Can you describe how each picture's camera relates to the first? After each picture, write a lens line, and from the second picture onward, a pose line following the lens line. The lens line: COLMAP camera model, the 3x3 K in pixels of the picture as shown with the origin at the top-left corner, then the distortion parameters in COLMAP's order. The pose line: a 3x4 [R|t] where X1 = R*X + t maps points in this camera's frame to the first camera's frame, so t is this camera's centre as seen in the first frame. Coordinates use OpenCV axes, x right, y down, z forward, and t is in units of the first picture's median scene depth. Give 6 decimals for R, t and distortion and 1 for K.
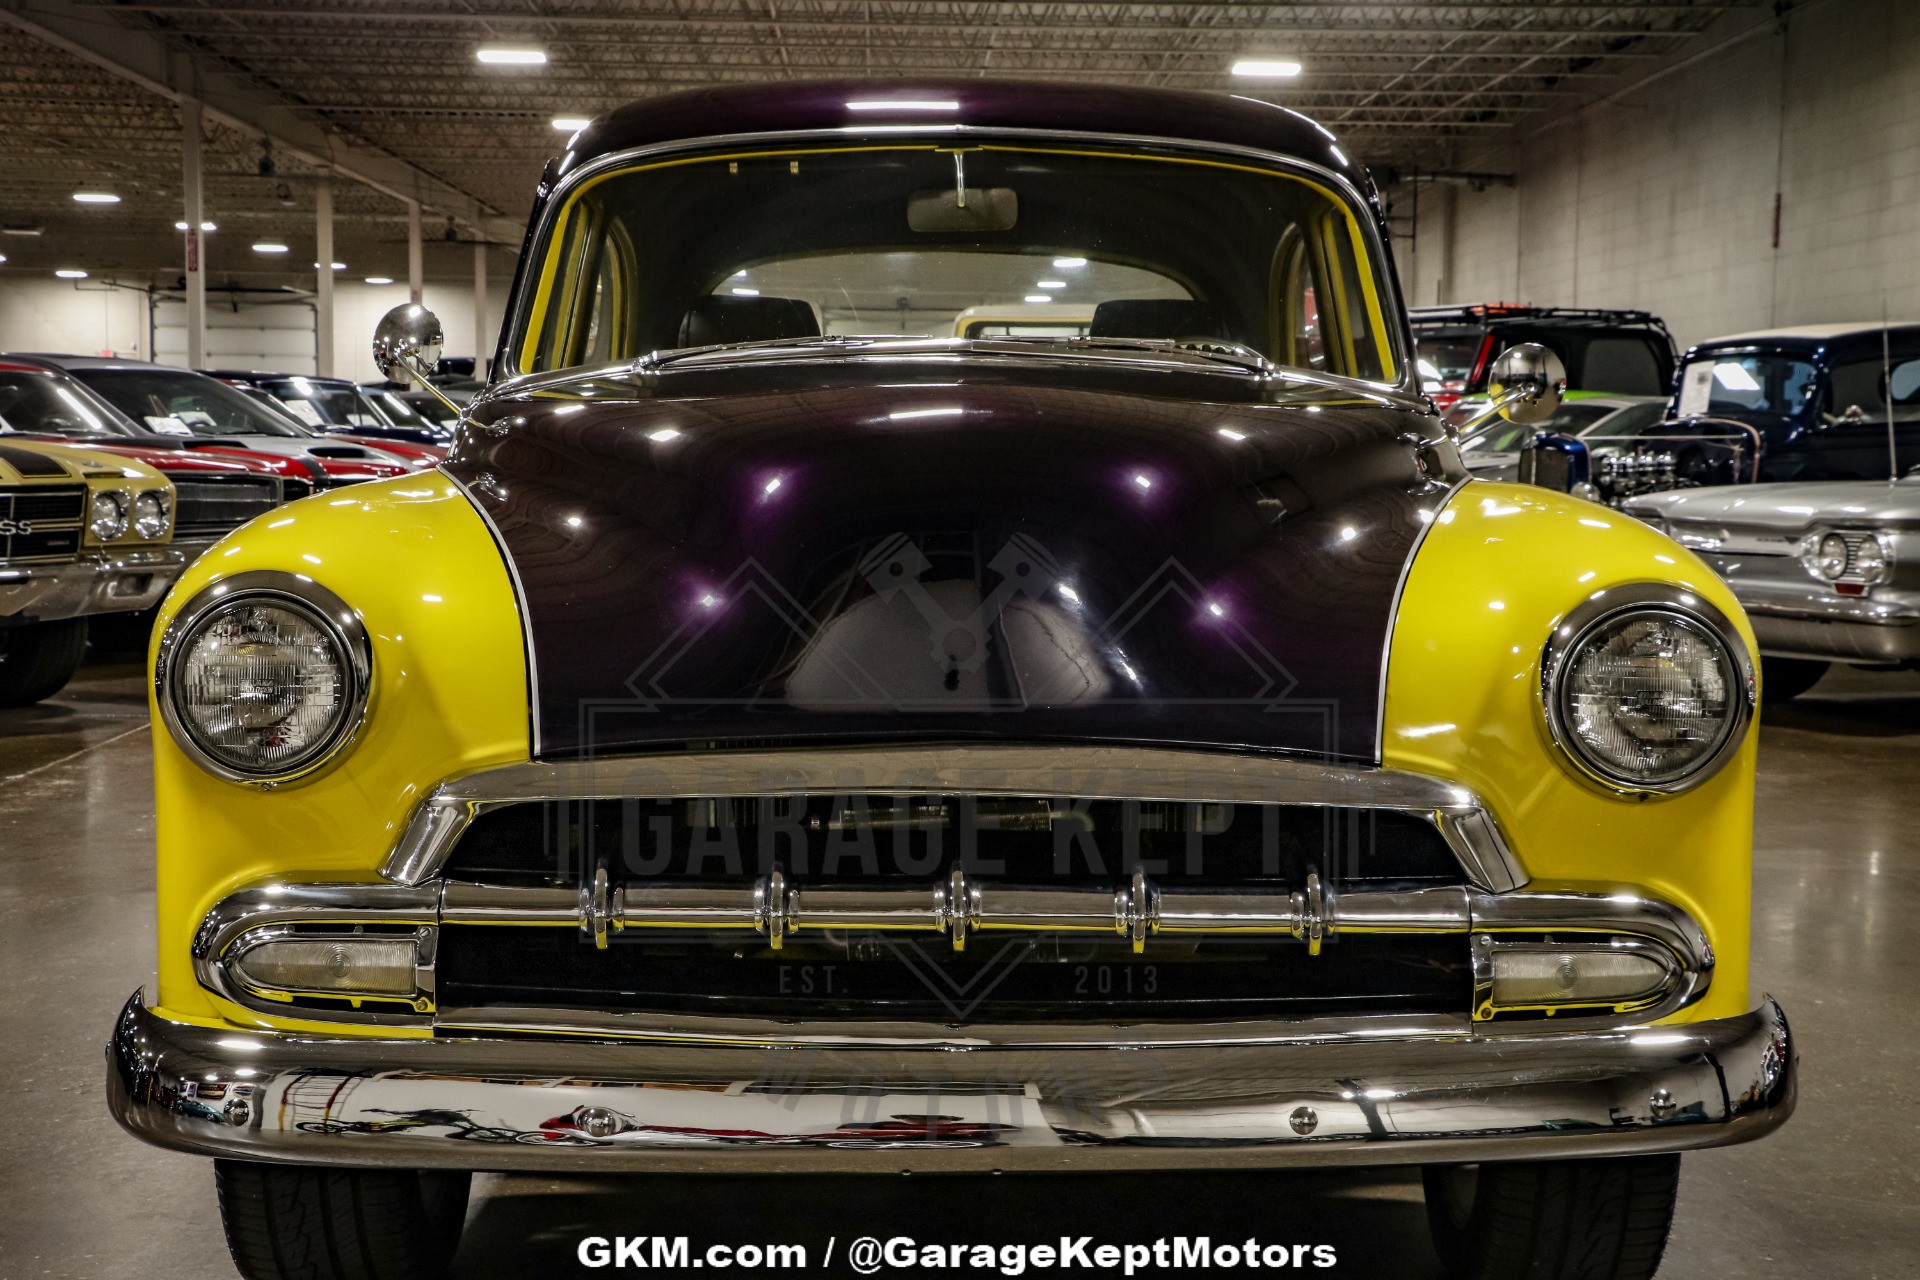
lens RADIAL K [[3082.6, 0, 963.1], [0, 3082.6, 644.1], [0, 0, 1]] dist [0.205975, 0.000000]
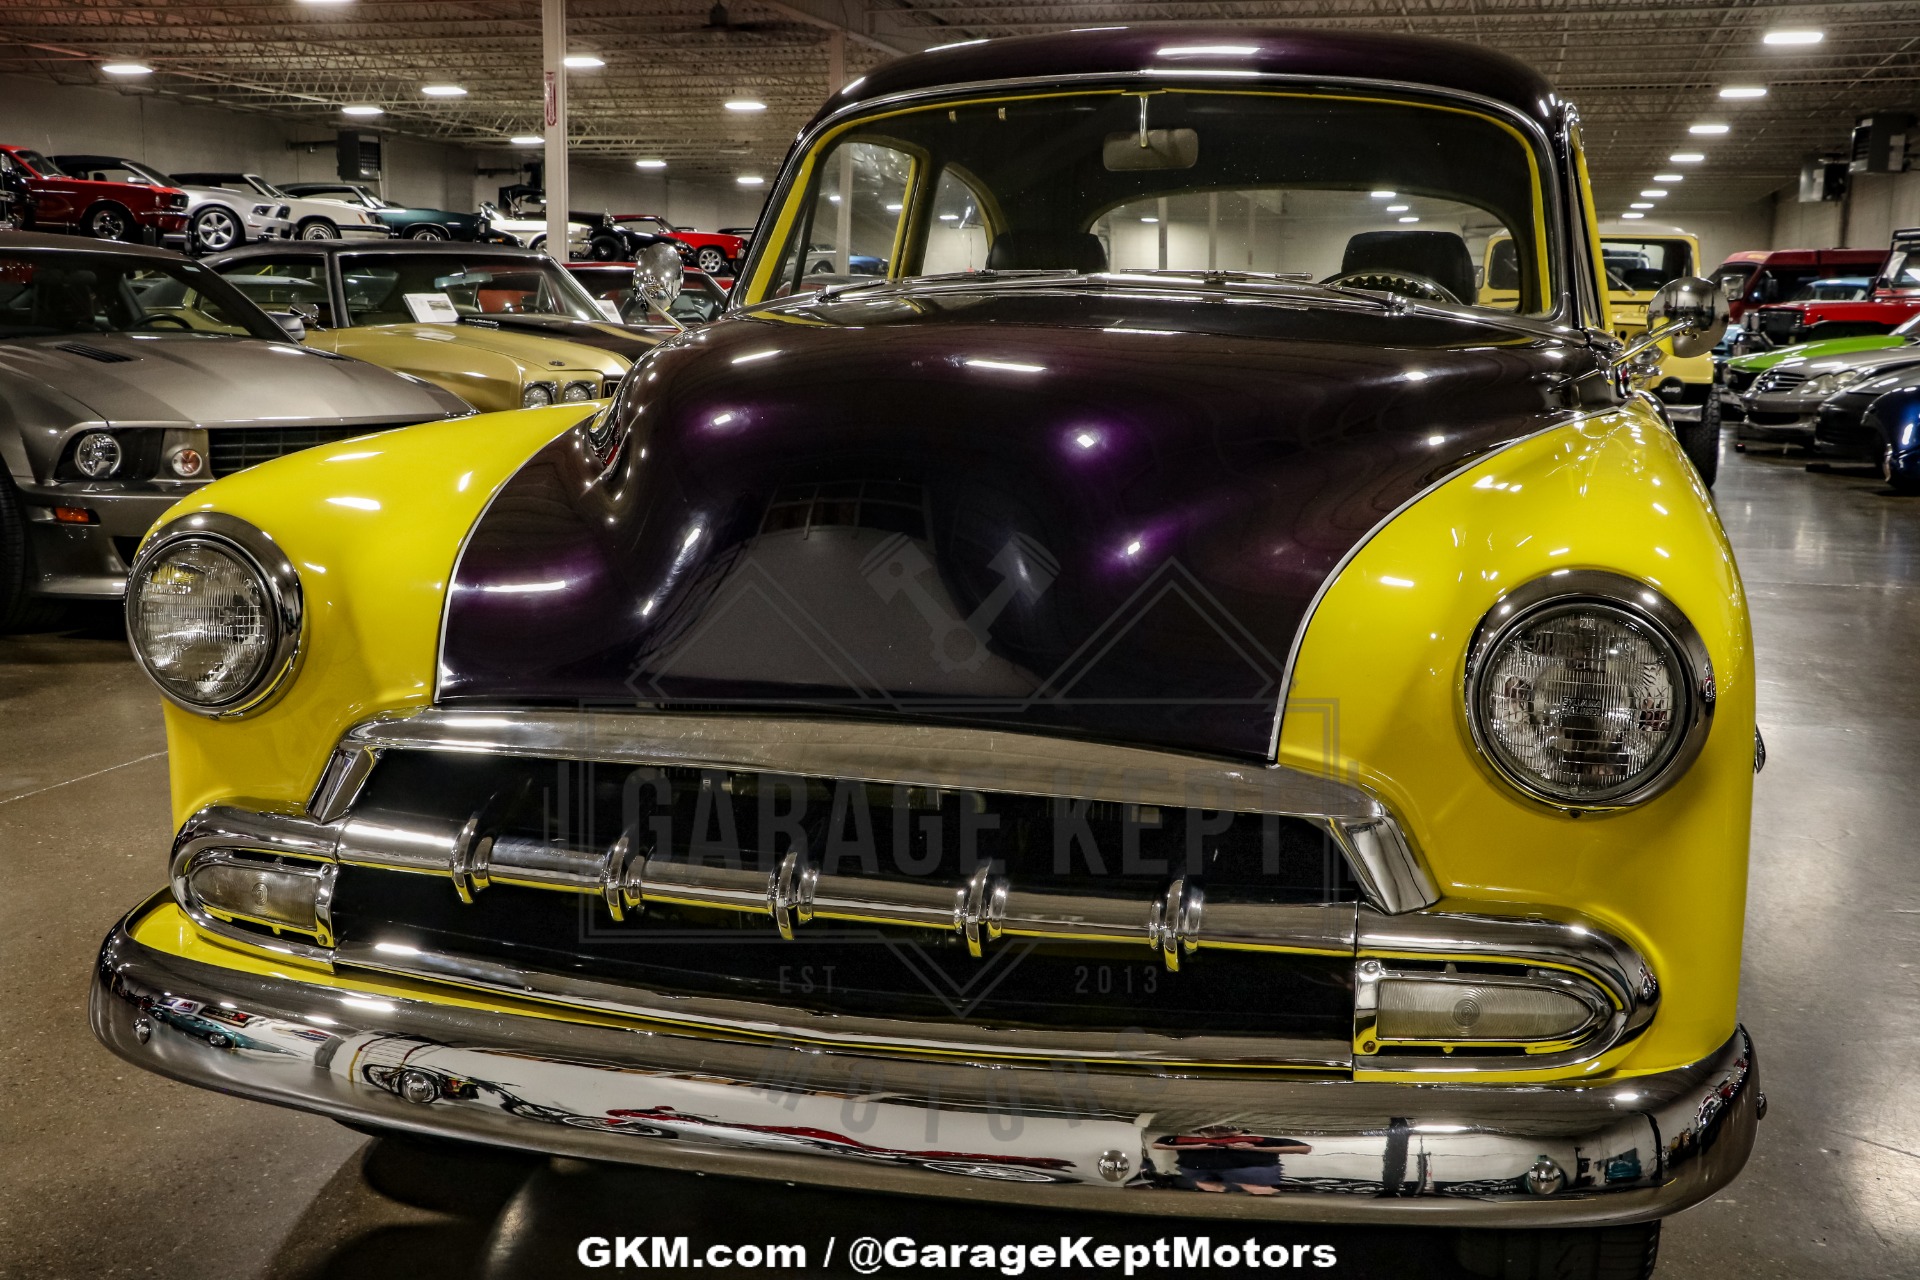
lens RADIAL K [[2145.7, 0, 950.4], [0, 2145.7, 635.5], [0, 0, 1]] dist [-0.004308, 0.000000]
pose [[0.956113, 0.044081, -0.289662, 0.181391], [-0.021429, 0.996491, 0.080913, -0.037378], [0.292212, -0.071155, 0.953703, 0.306864]]
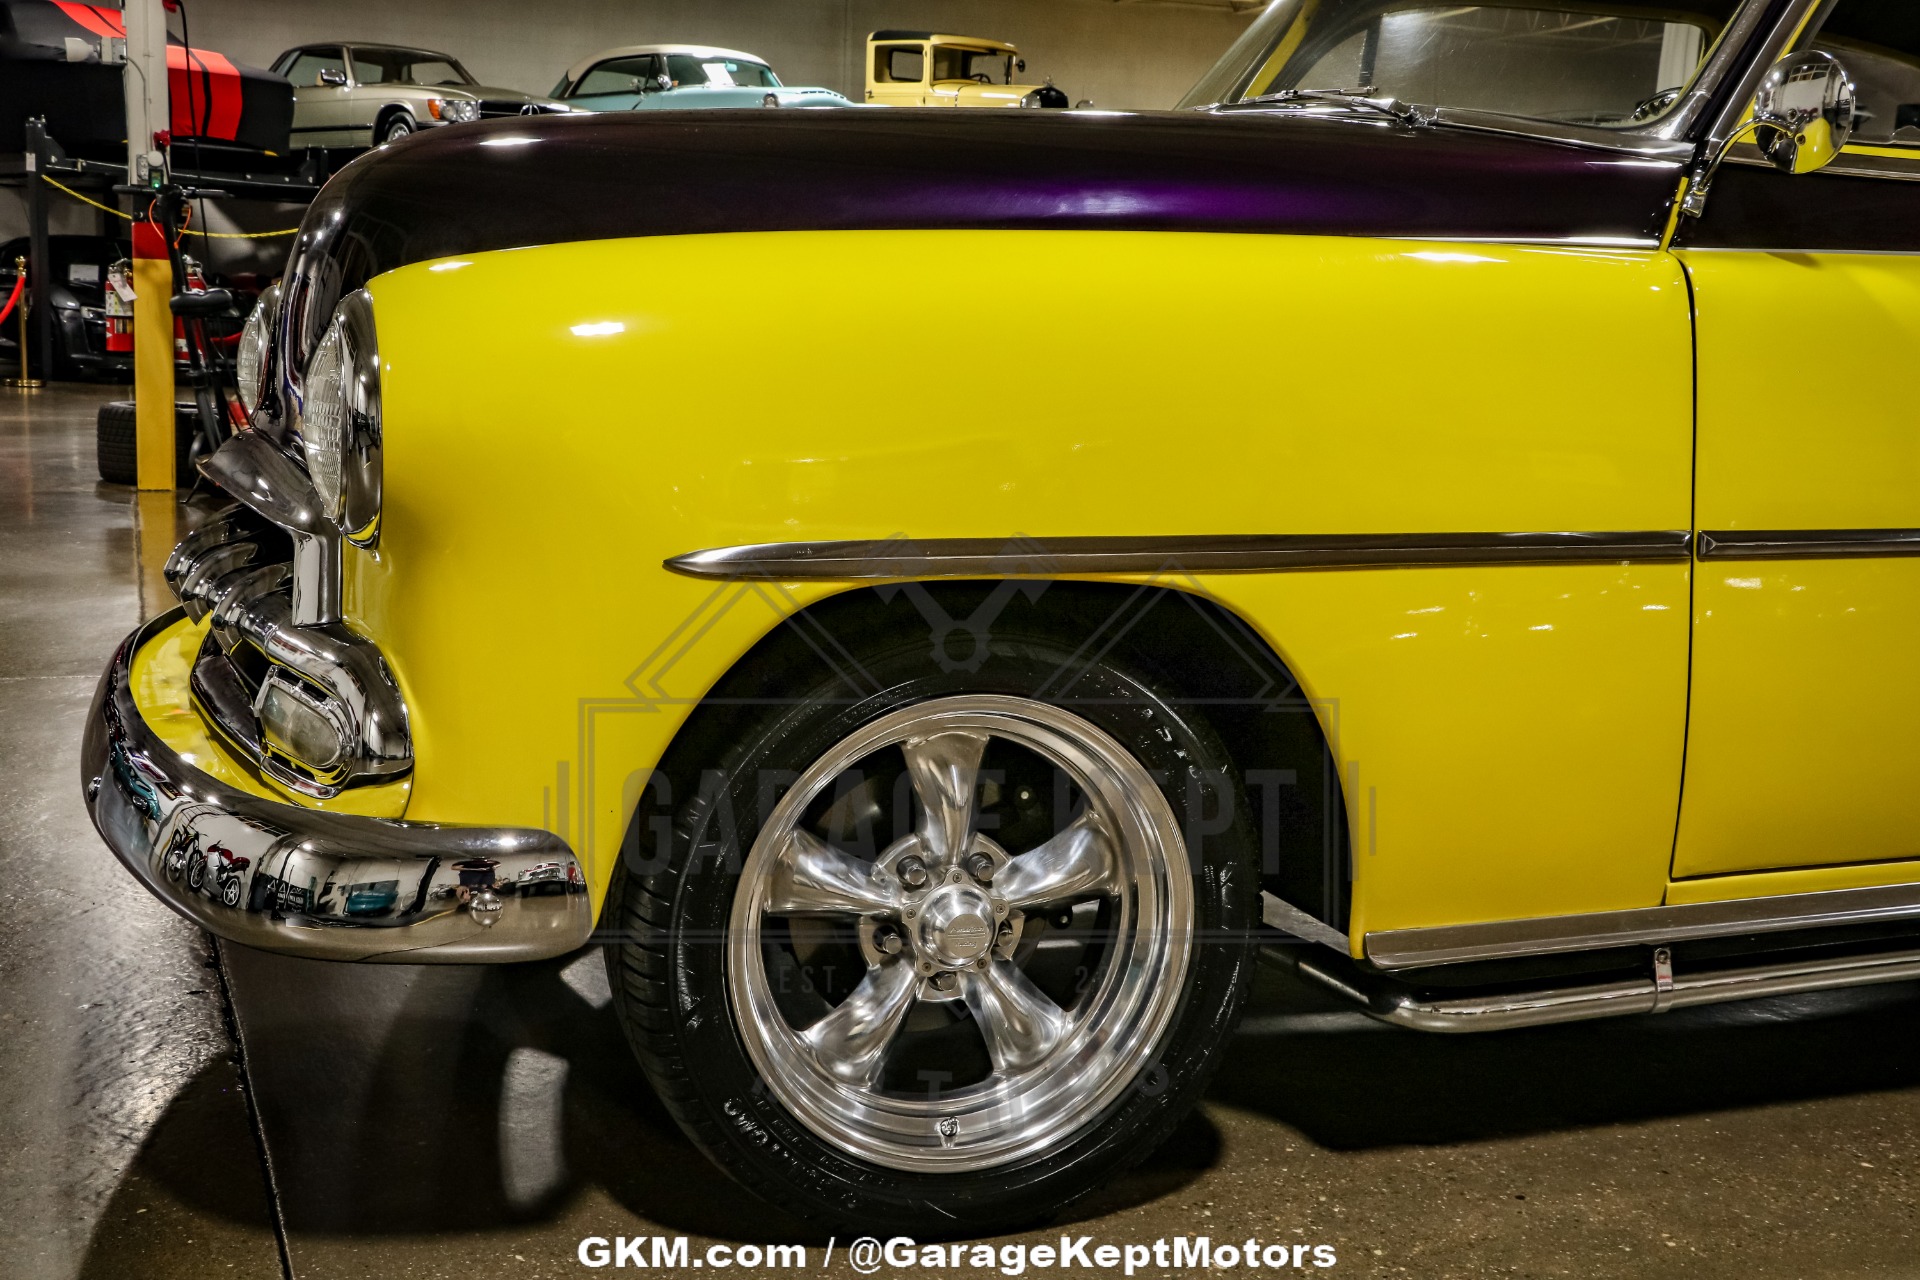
lens RADIAL K [[2270.6, 0, 965.5], [0, 2270.6, 656.7], [0, 0, 1]] dist [0.000979, 0.000000]
pose [[0.316560, 0.142434, -0.937818, 0.698351], [-0.094373, 0.988486, 0.118274, -0.007848], [0.943866, 0.051064, 0.326358, 0.777973]]
